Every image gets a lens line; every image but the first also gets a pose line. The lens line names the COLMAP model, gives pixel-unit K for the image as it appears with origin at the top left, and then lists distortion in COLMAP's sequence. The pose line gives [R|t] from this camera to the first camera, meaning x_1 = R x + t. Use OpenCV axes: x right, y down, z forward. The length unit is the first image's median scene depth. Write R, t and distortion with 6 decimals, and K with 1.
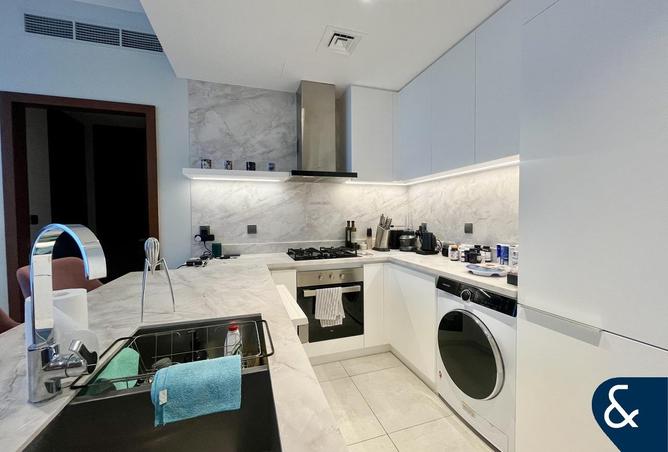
lens RADIAL K [[275.0, 0, 334.0], [0, 275.0, 226.0], [0, 0, 1]] dist [0.001019, -0.000341]
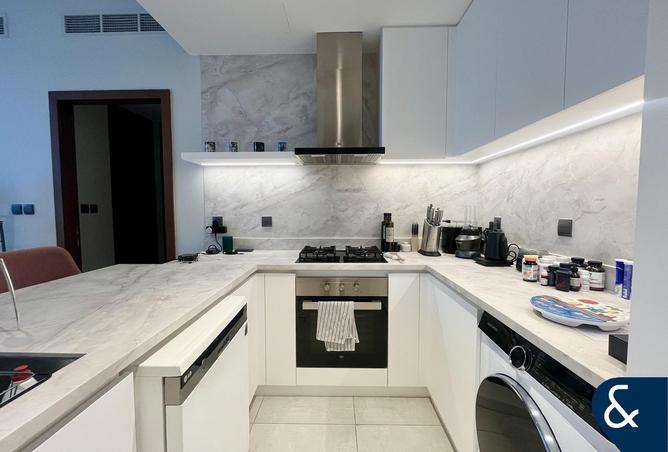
lens RADIAL K [[281.8, 0, 334.0], [0, 281.8, 226.0], [0, 0, 1]] dist [-0.000766, -0.000064]
pose [[0.943294, 0.027149, -0.330846, 0.201198], [-0.018049, 0.999370, 0.030548, -0.005094], [0.331467, -0.022844, 0.943190, 0.239394]]
